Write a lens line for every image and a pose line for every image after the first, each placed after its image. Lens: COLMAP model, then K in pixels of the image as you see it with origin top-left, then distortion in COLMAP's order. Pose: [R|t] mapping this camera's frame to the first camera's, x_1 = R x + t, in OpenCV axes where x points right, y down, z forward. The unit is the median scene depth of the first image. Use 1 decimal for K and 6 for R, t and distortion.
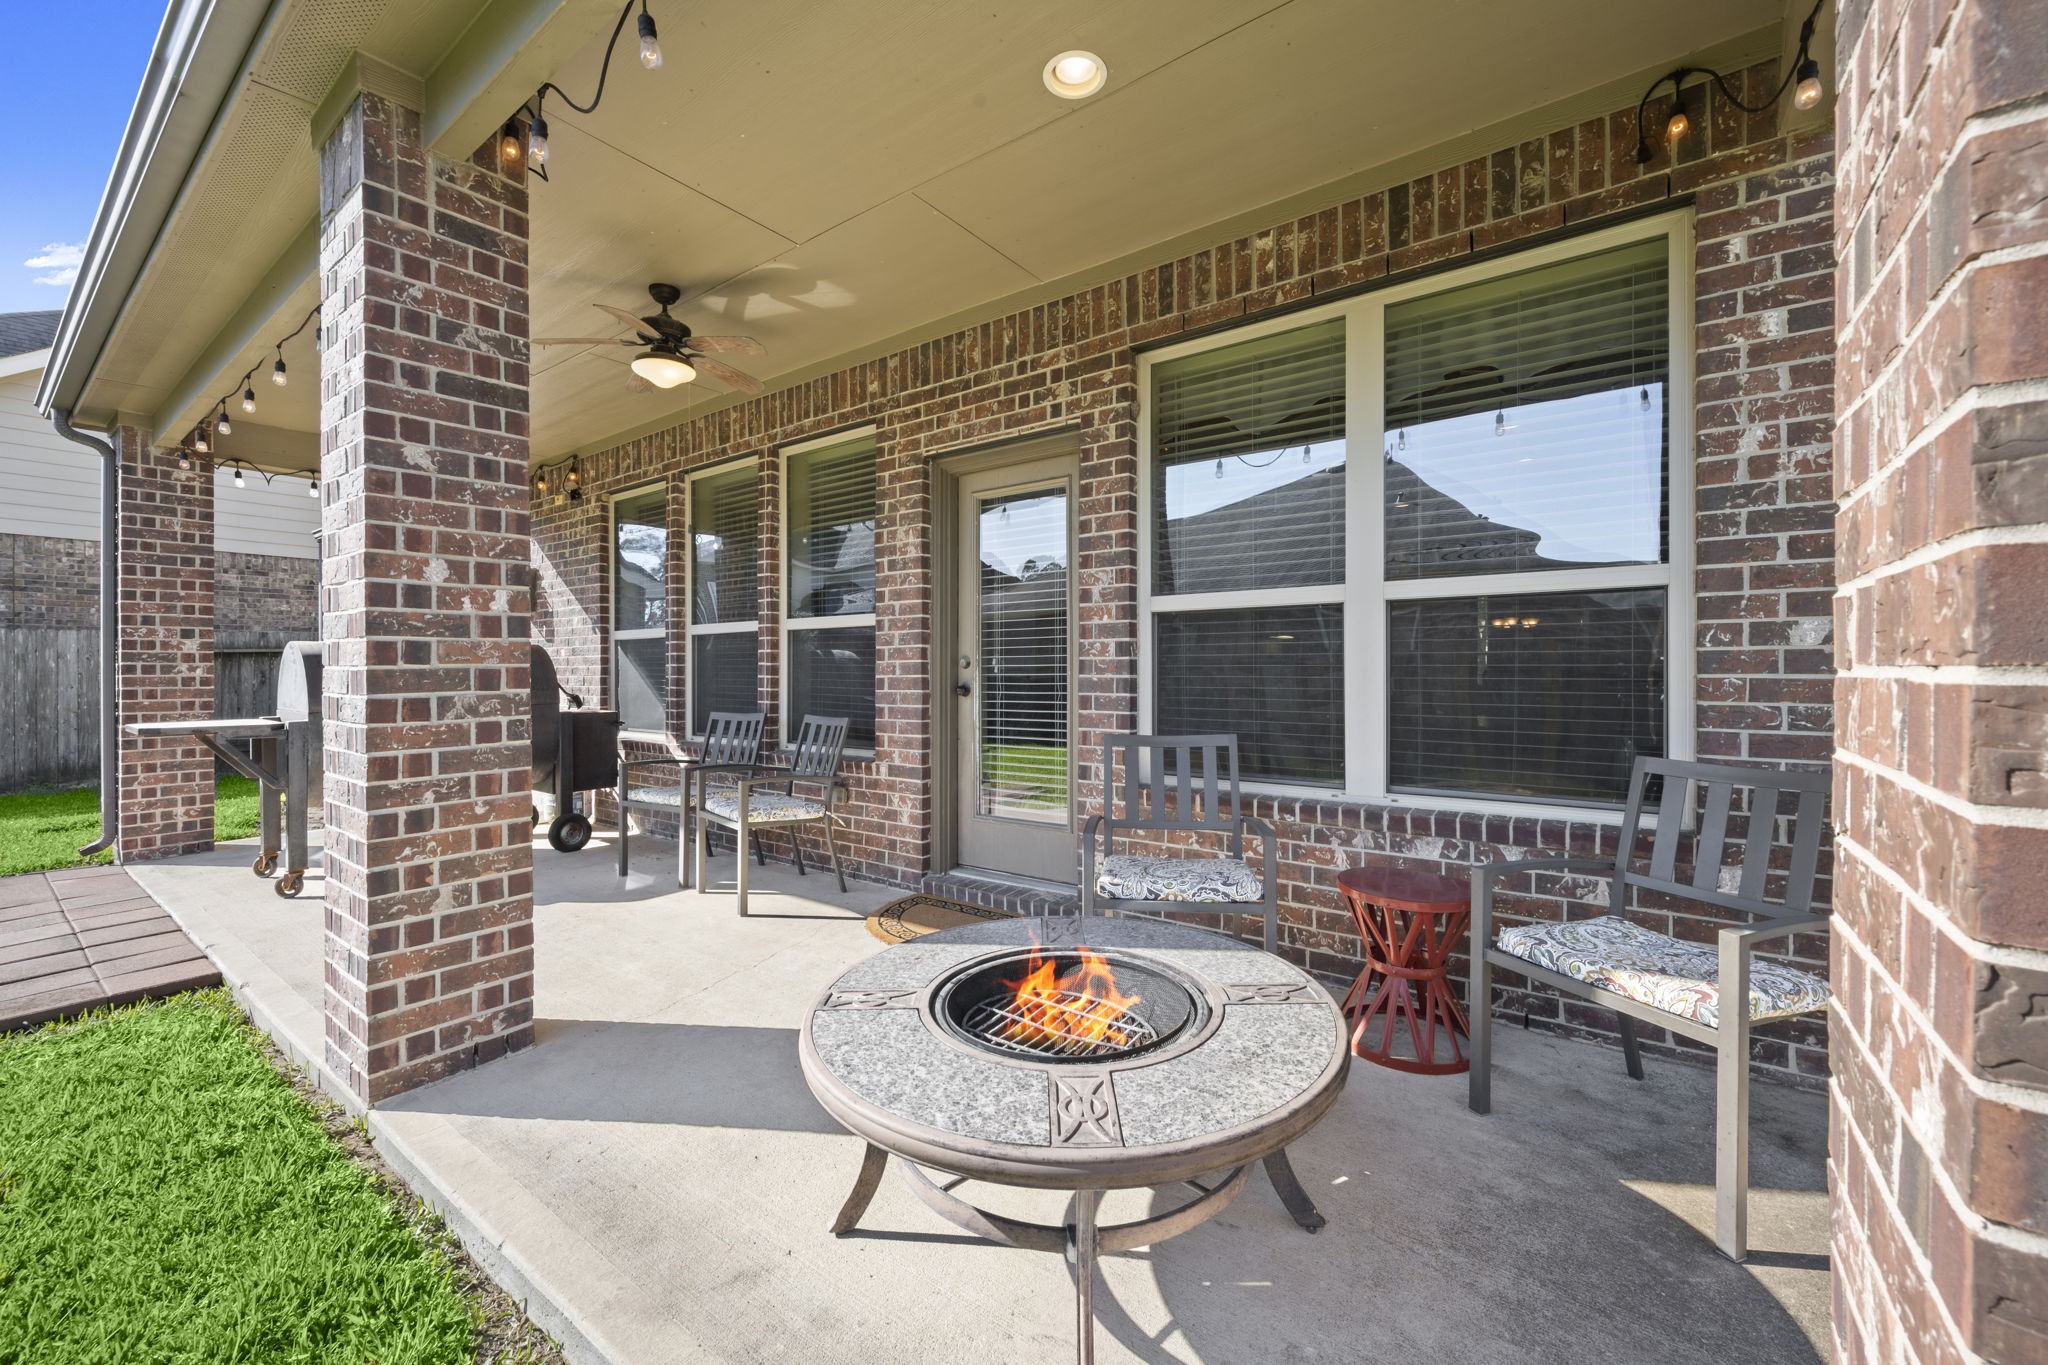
lens RADIAL K [[828.5, 0, 1018.3], [0, 828.5, 678.3], [0, 0, 1]] dist [0.000413, 0.000029]
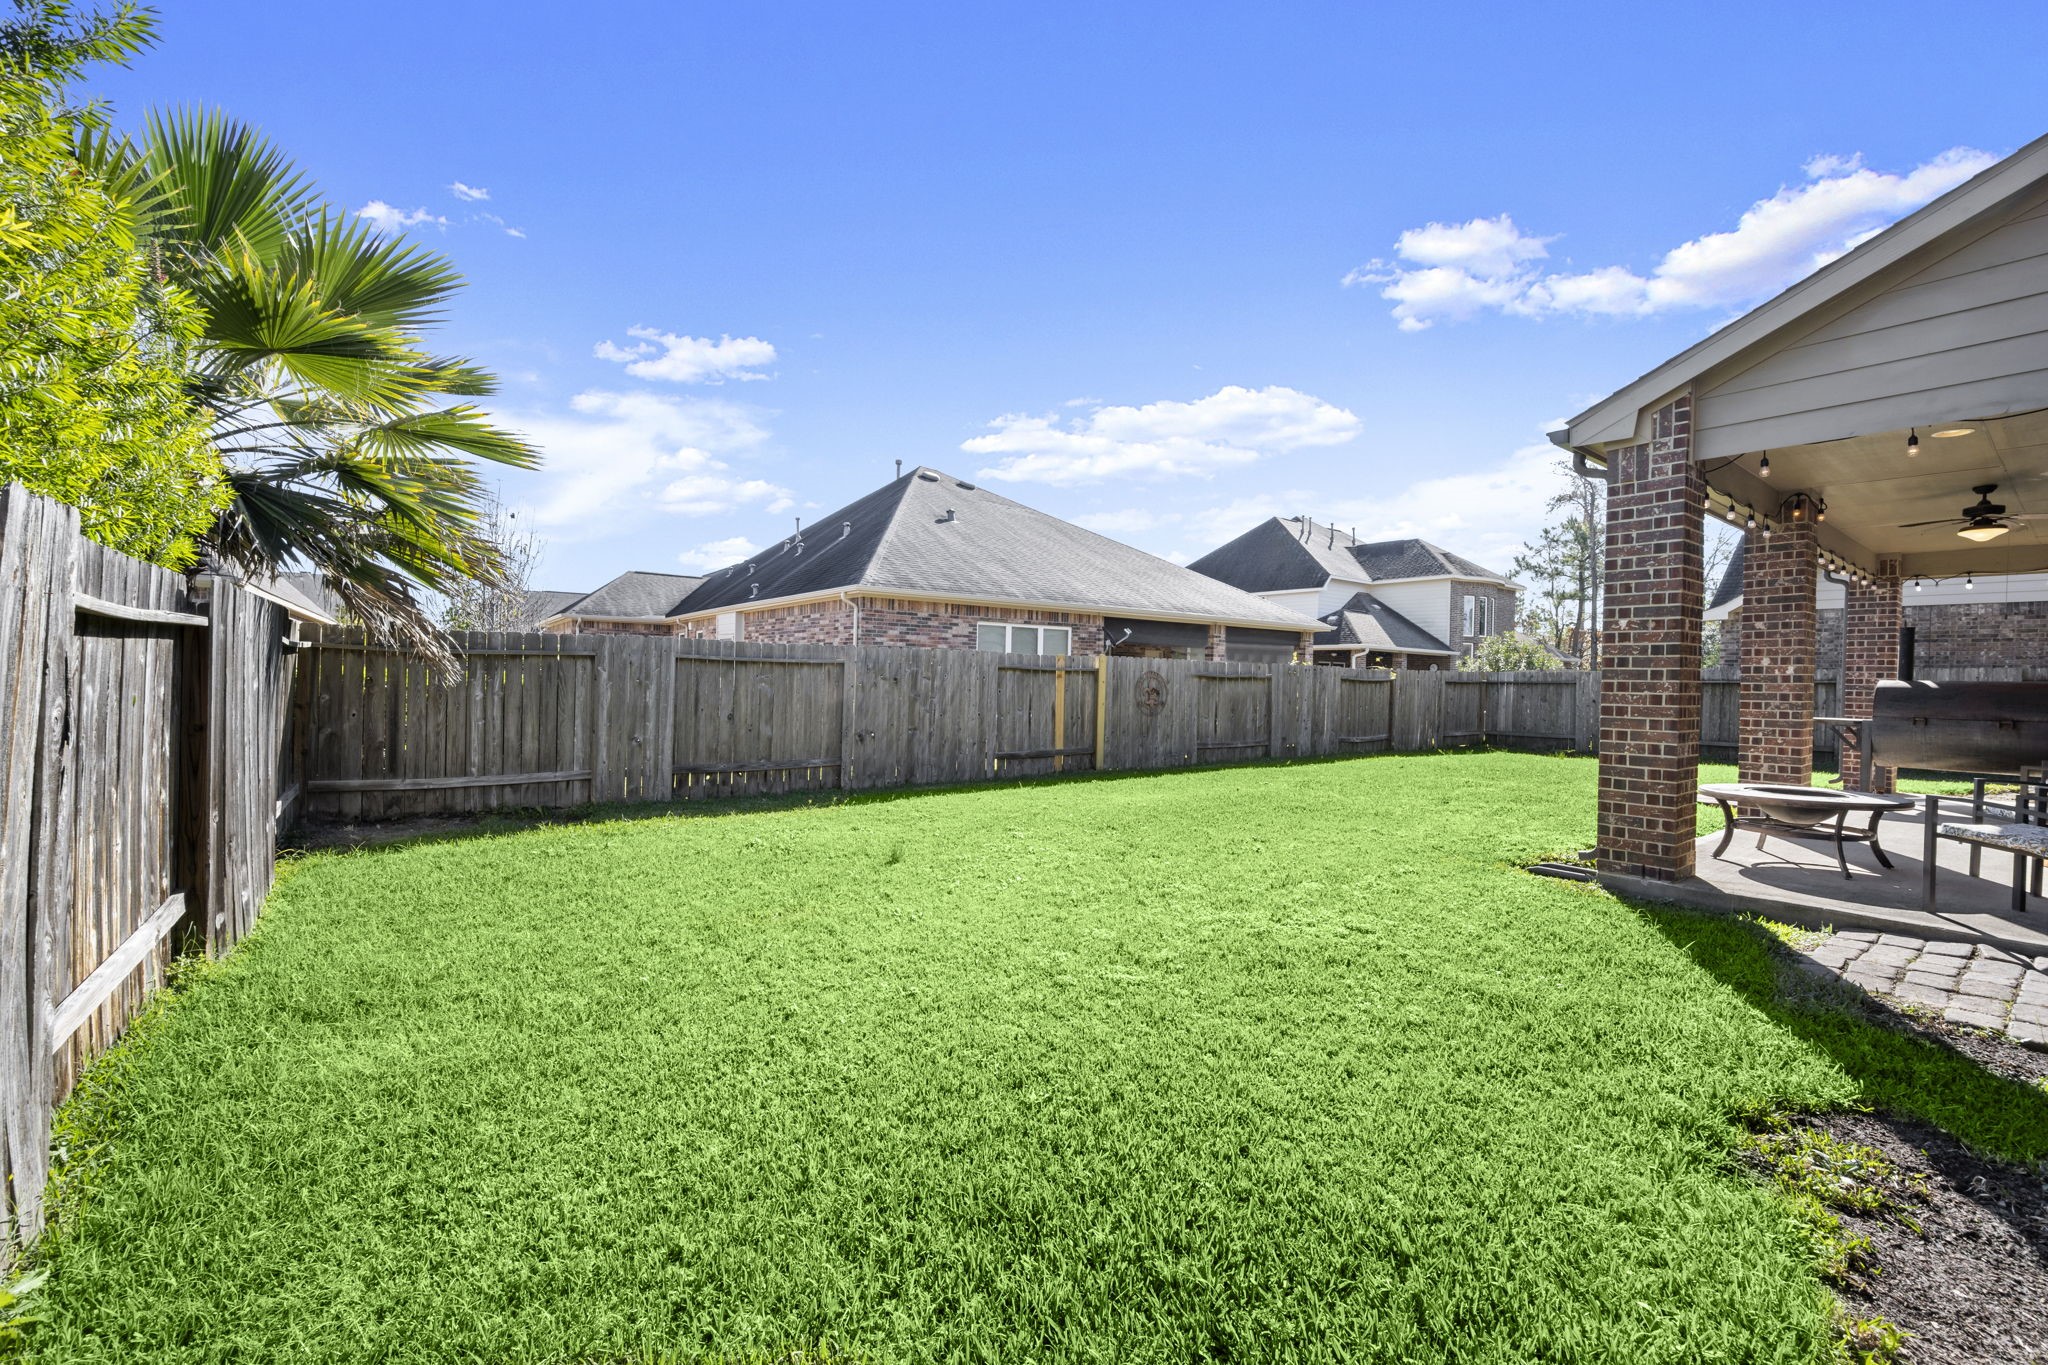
lens RADIAL K [[828.5, 0, 1022.9], [0, 828.5, 676.6], [0, 0, 1]] dist [0.000413, 0.000029]
pose [[-0.269065, -0.001835, -0.963120, 2.924301], [-0.029815, 0.999535, 0.006425, -0.009741], [0.962660, 0.030444, -0.268995, -0.808270]]
